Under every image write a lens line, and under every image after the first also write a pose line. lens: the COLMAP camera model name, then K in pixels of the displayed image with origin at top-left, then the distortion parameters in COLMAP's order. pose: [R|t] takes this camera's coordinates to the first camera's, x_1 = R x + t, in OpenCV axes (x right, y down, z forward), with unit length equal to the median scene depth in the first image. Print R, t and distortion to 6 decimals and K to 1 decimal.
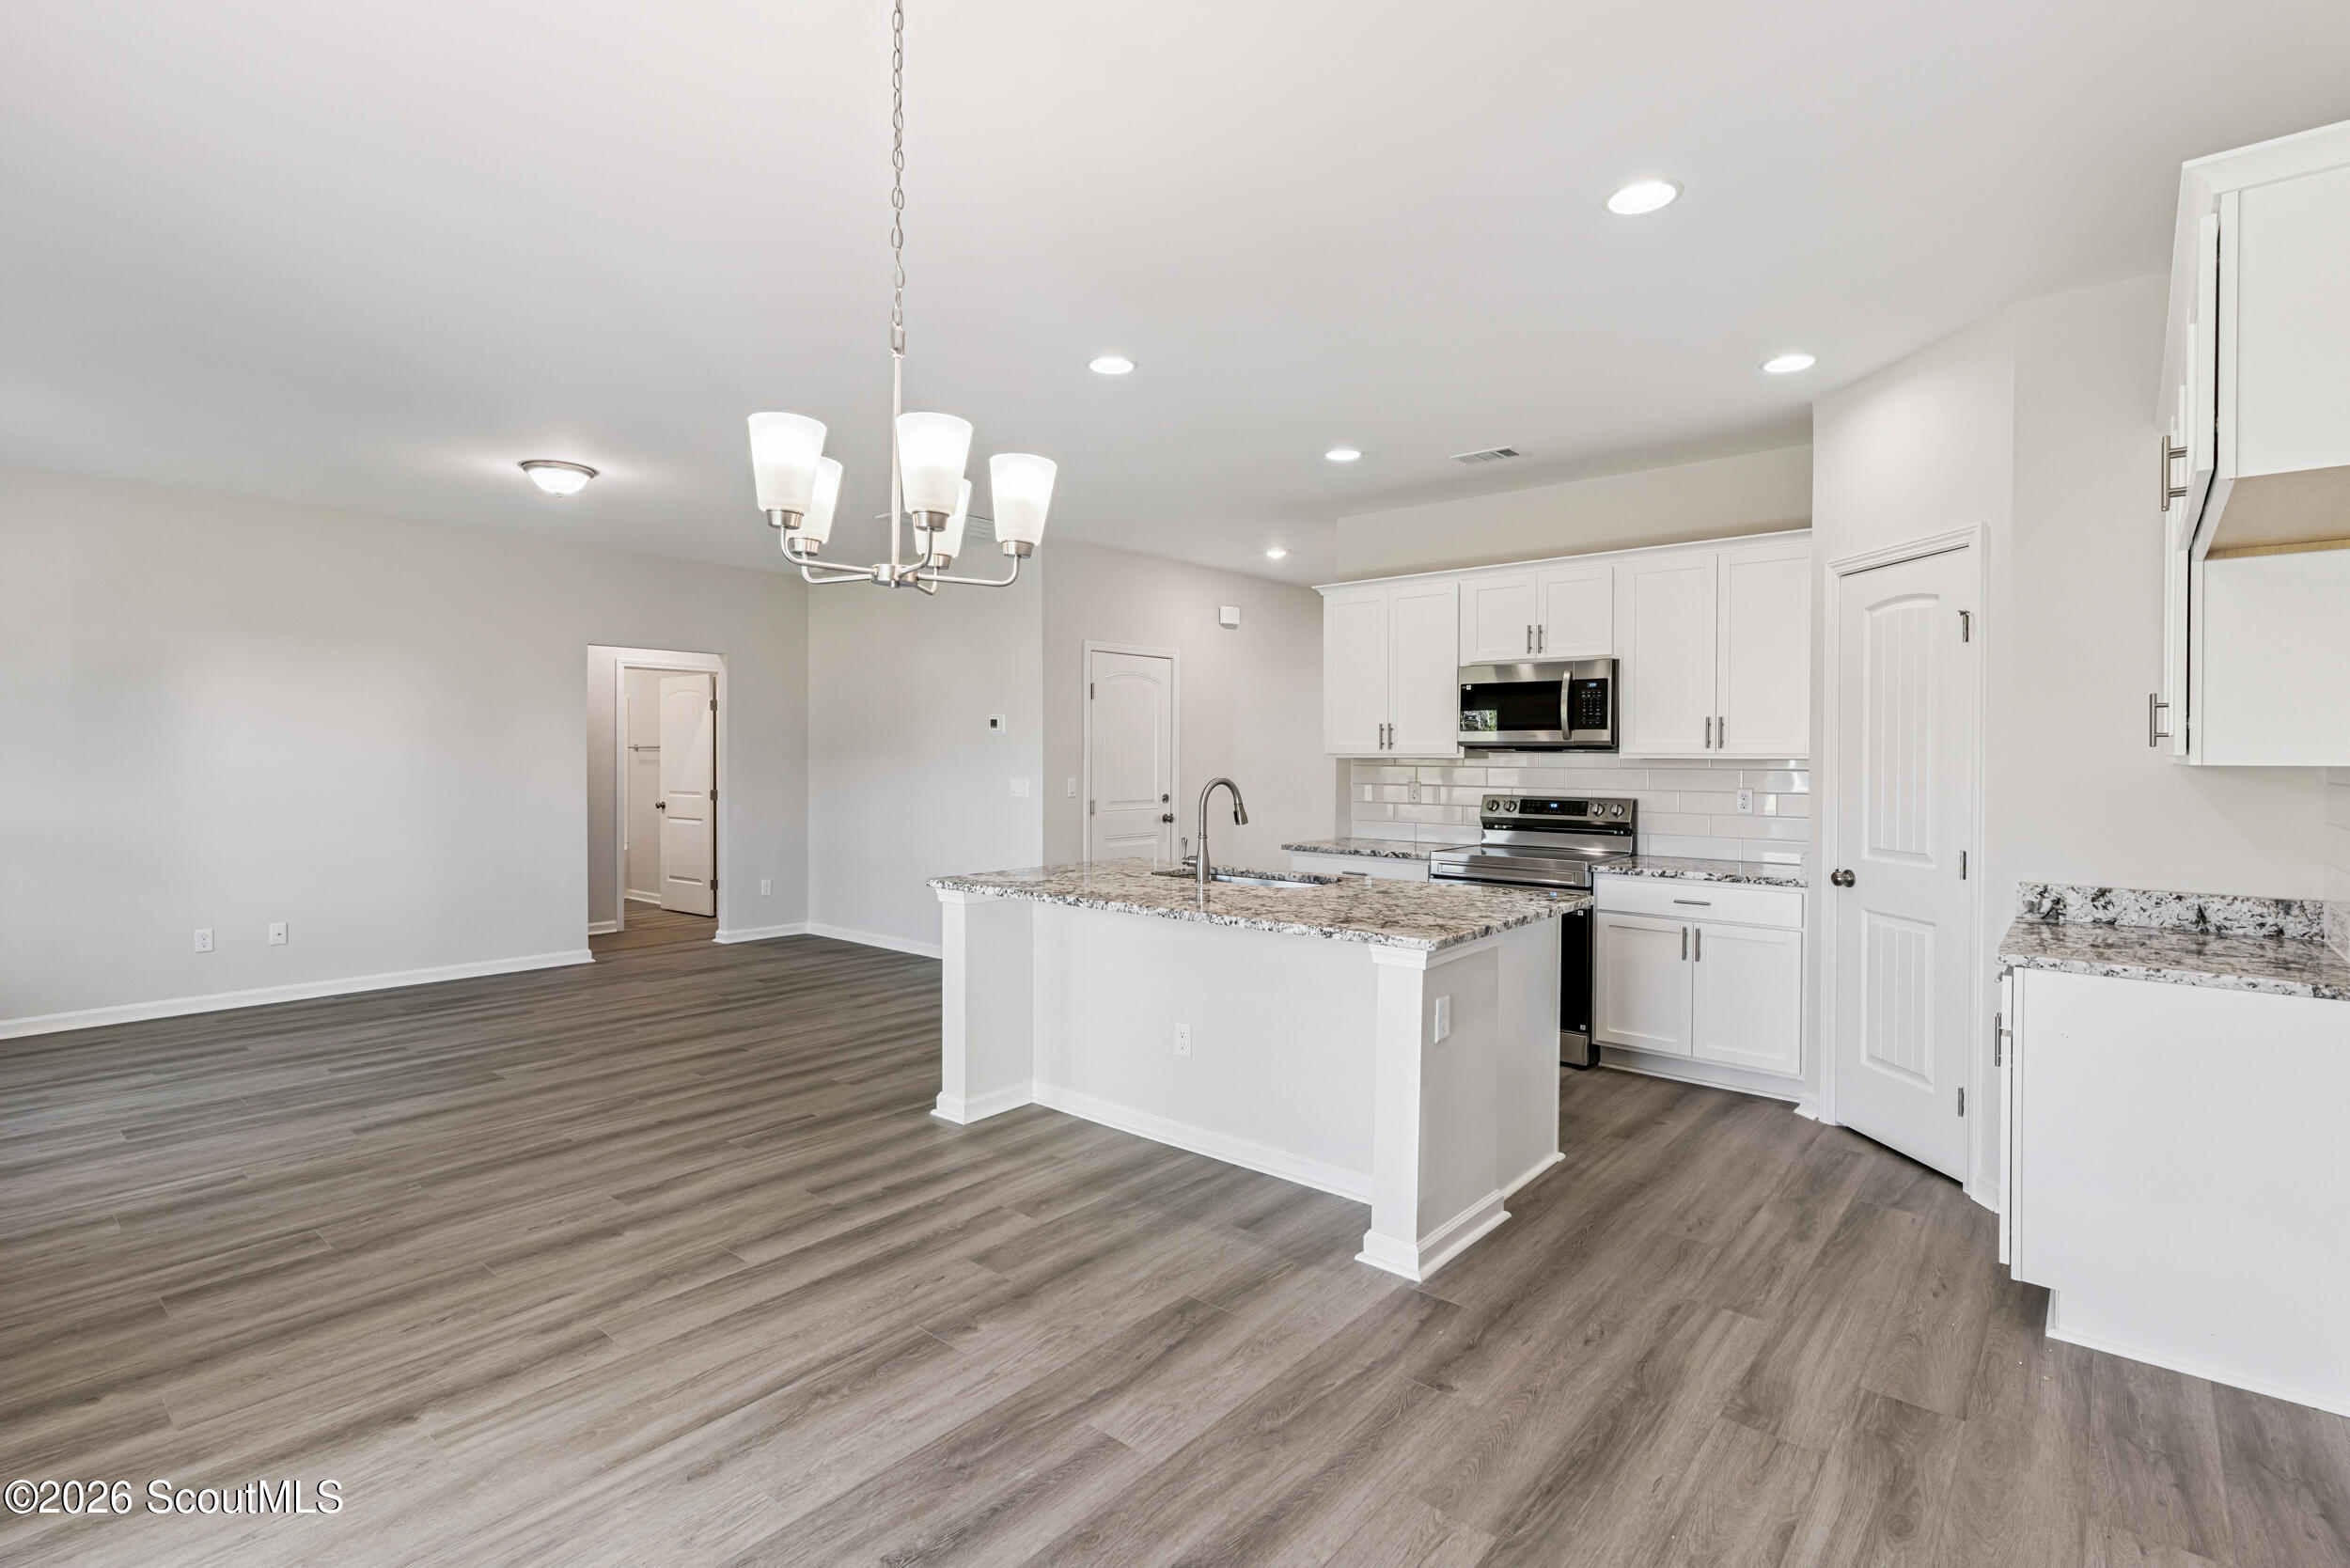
lens RADIAL K [[1118.9, 0, 1162.2], [0, 1118.9, 756.7], [0, 0, 1]] dist [0.000514, -0.000701]
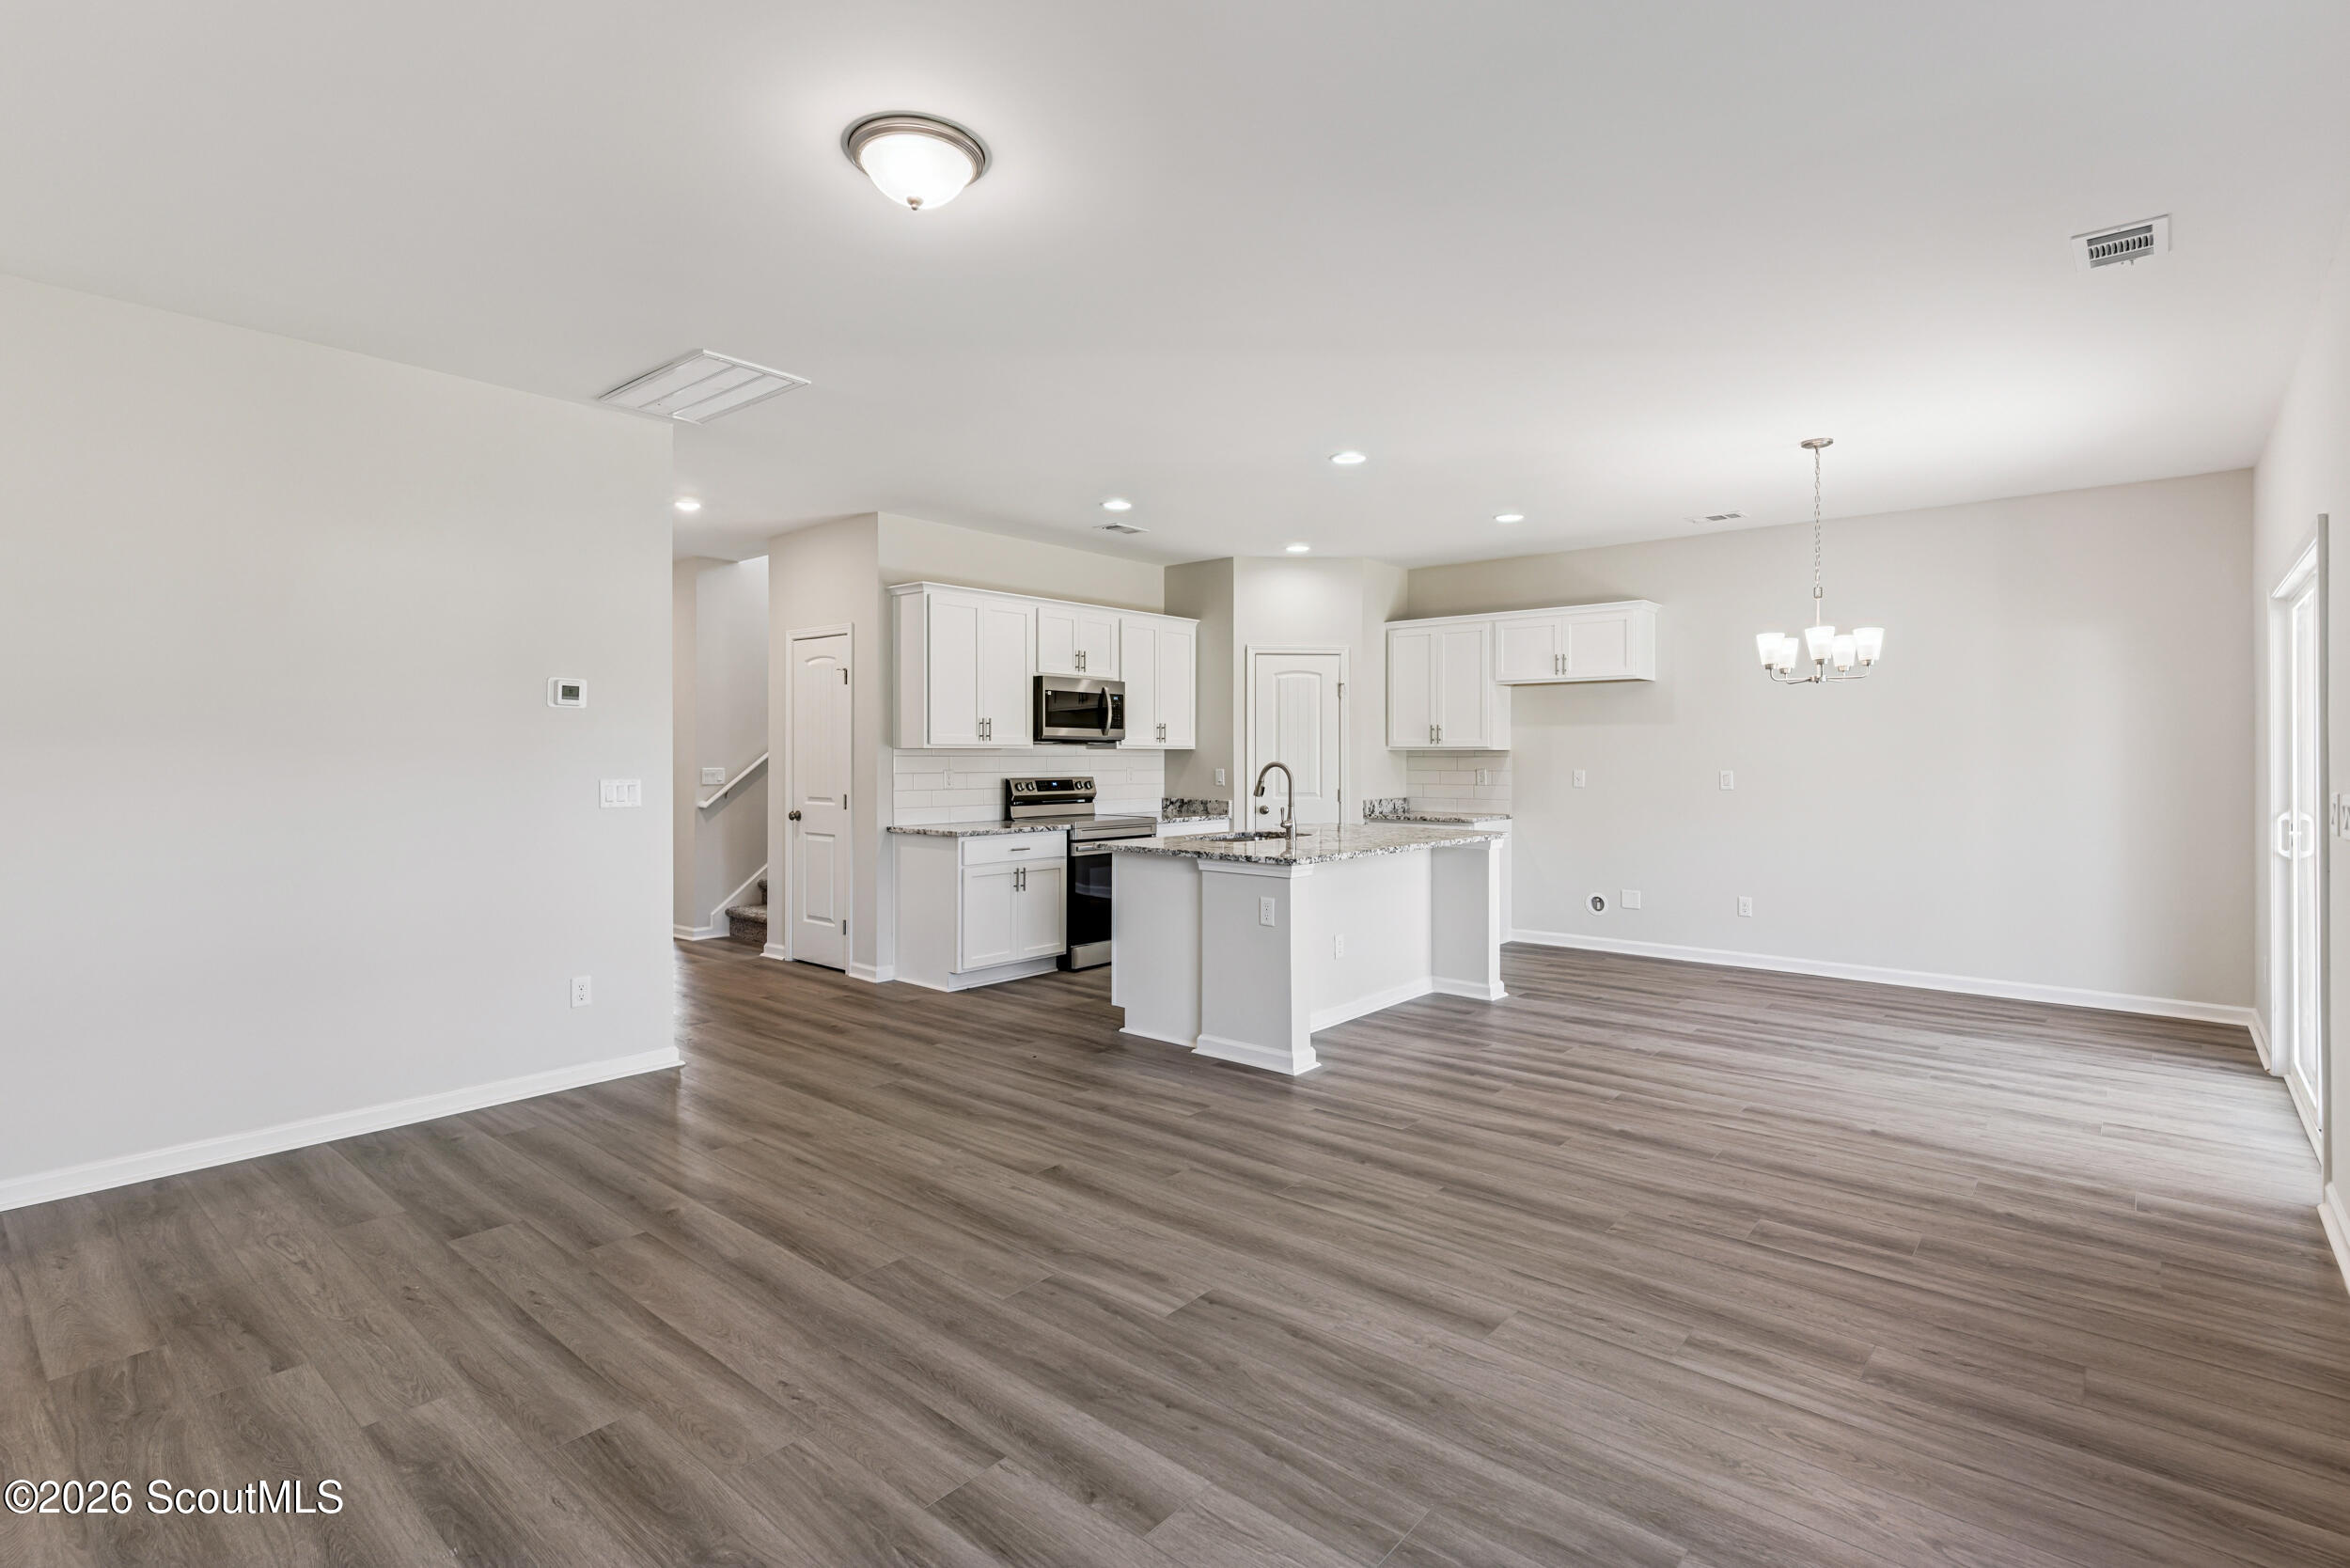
lens RADIAL K [[1118.9, 0, 1162.2], [0, 1118.9, 756.7], [0, 0, 1]] dist [0.000514, -0.000701]
pose [[0.005244, -0.005695, 0.999970, -1.686739], [0.001332, 0.999983, 0.005689, 0.005854], [-0.999985, 0.001302, 0.005251, 1.470174]]
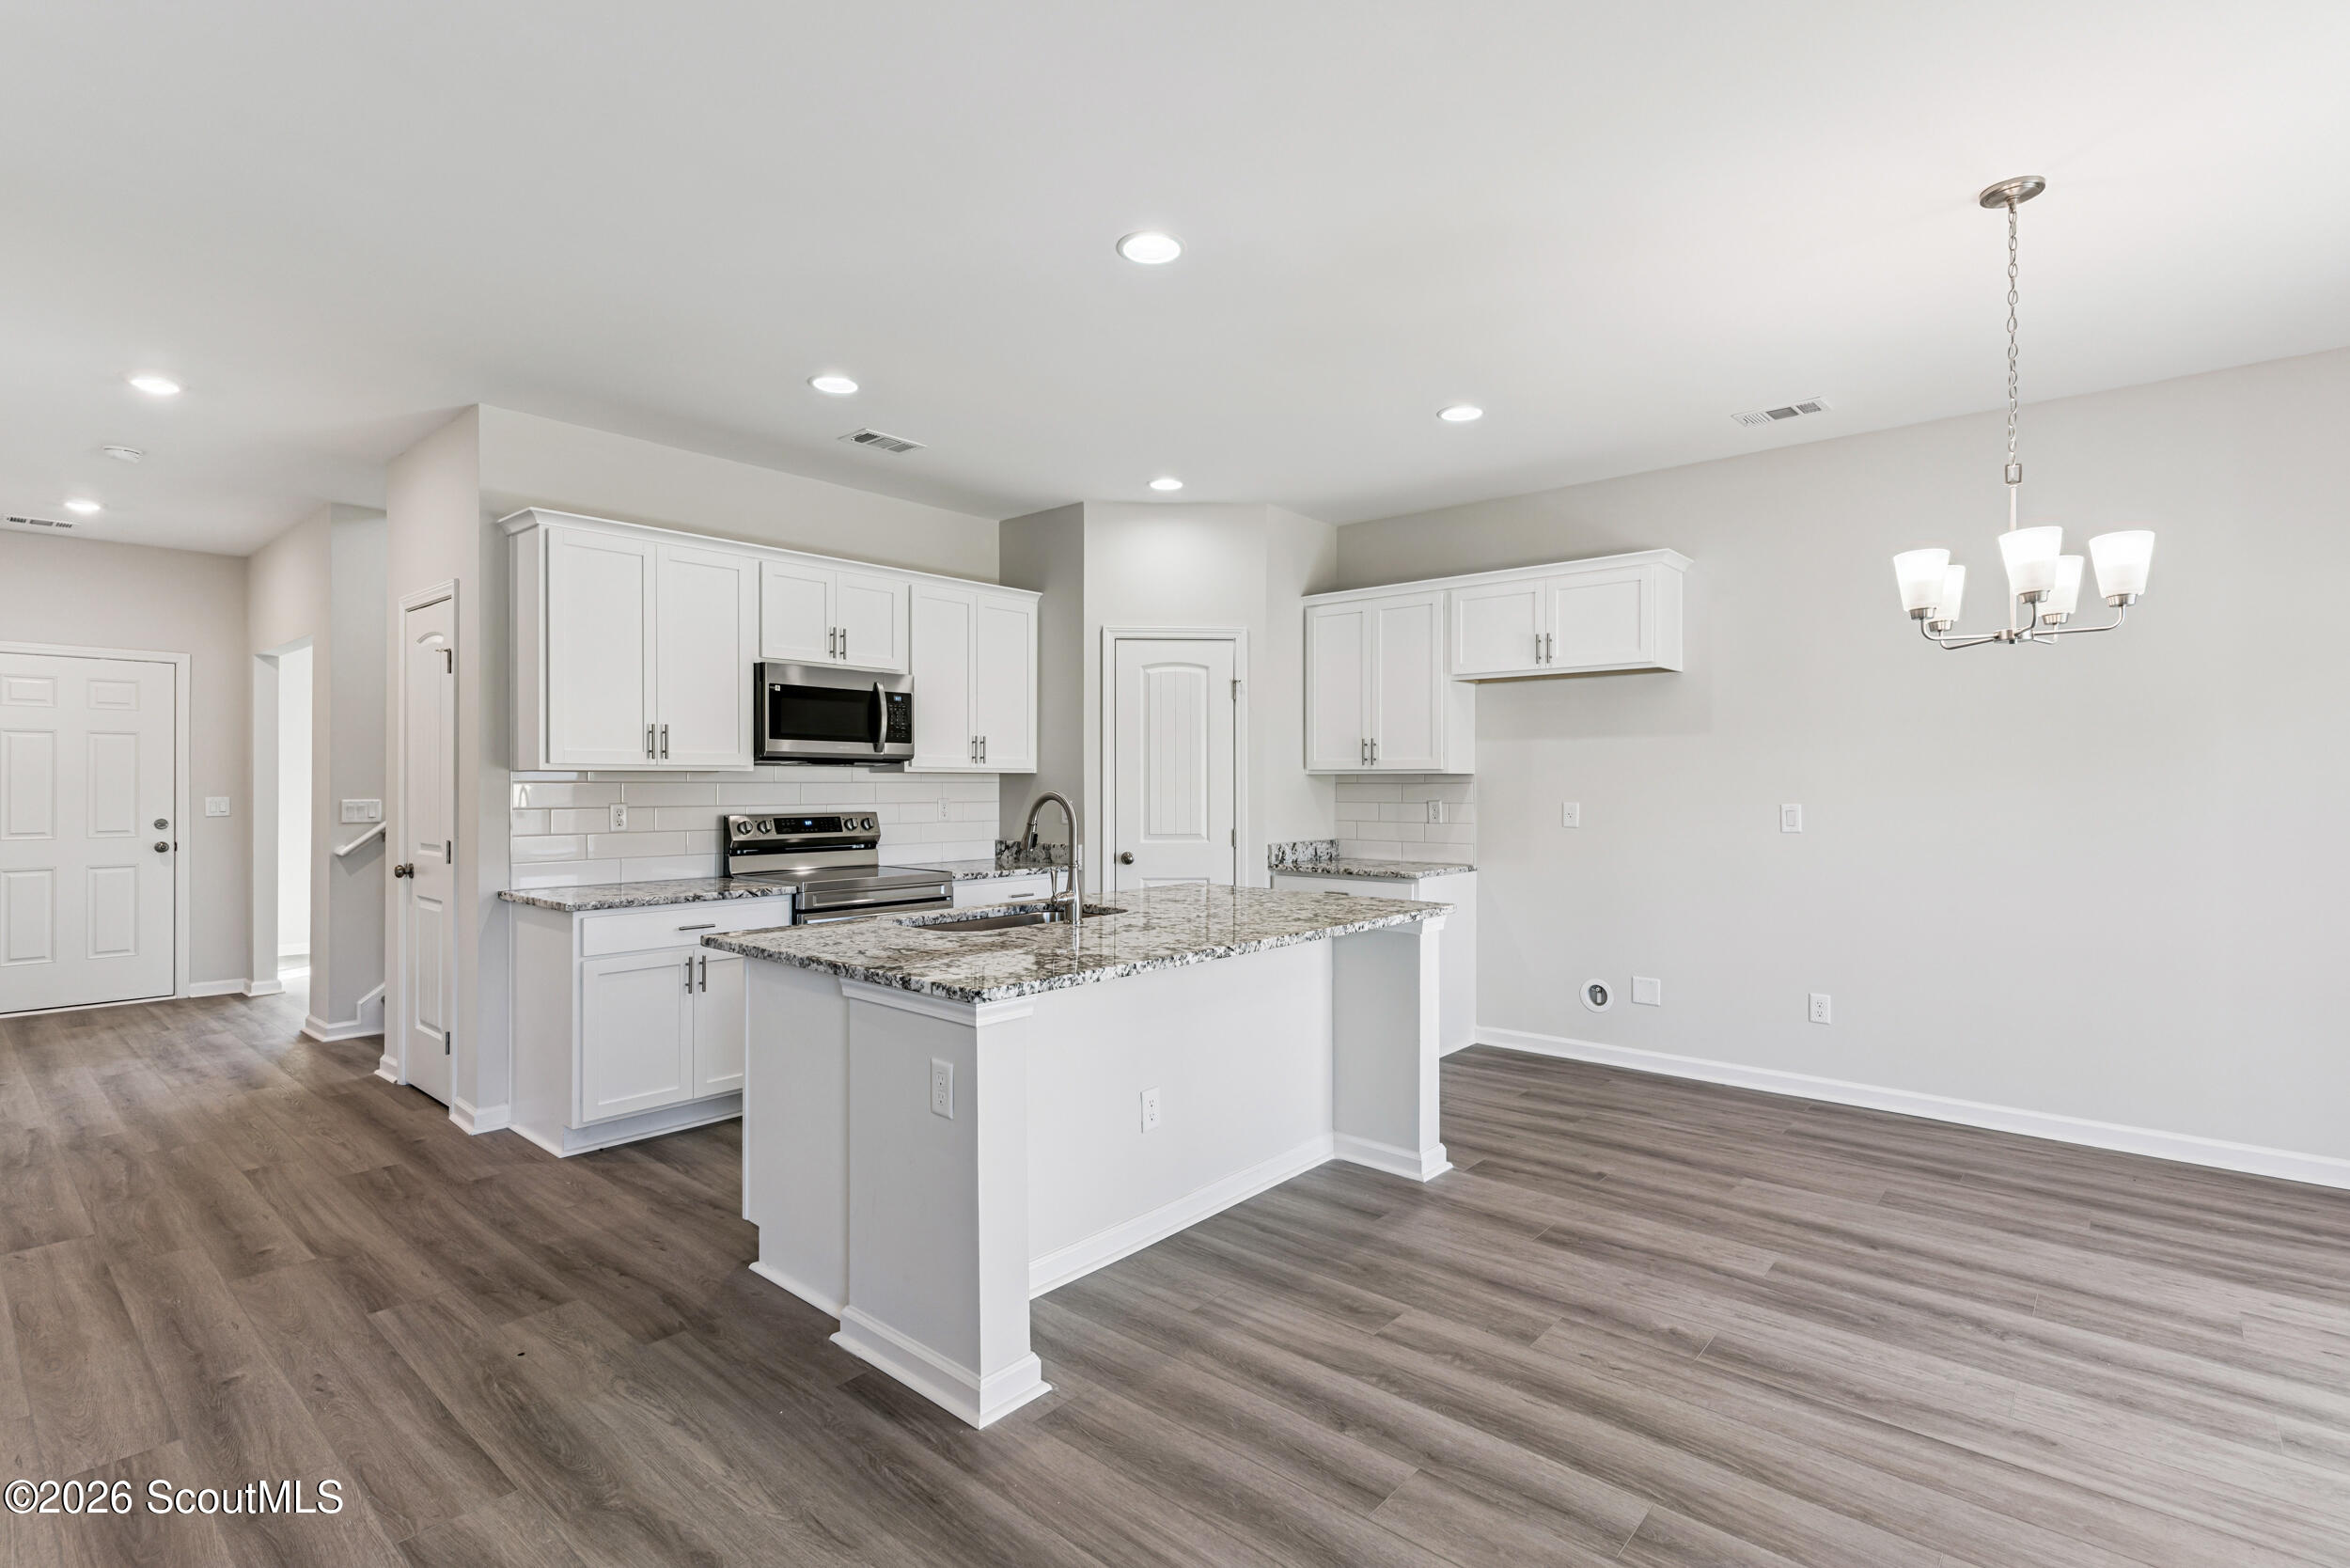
lens RADIAL K [[1108.6, 0, 1157.6], [0, 1108.6, 786.6], [0, 0, 1]] dist [0.002004, -0.000189]
pose [[0.012319, -0.007829, 0.999893, -0.958482], [0.001896, 0.999968, 0.007806, 0.011855], [-0.999922, 0.001800, 0.012333, 1.190814]]
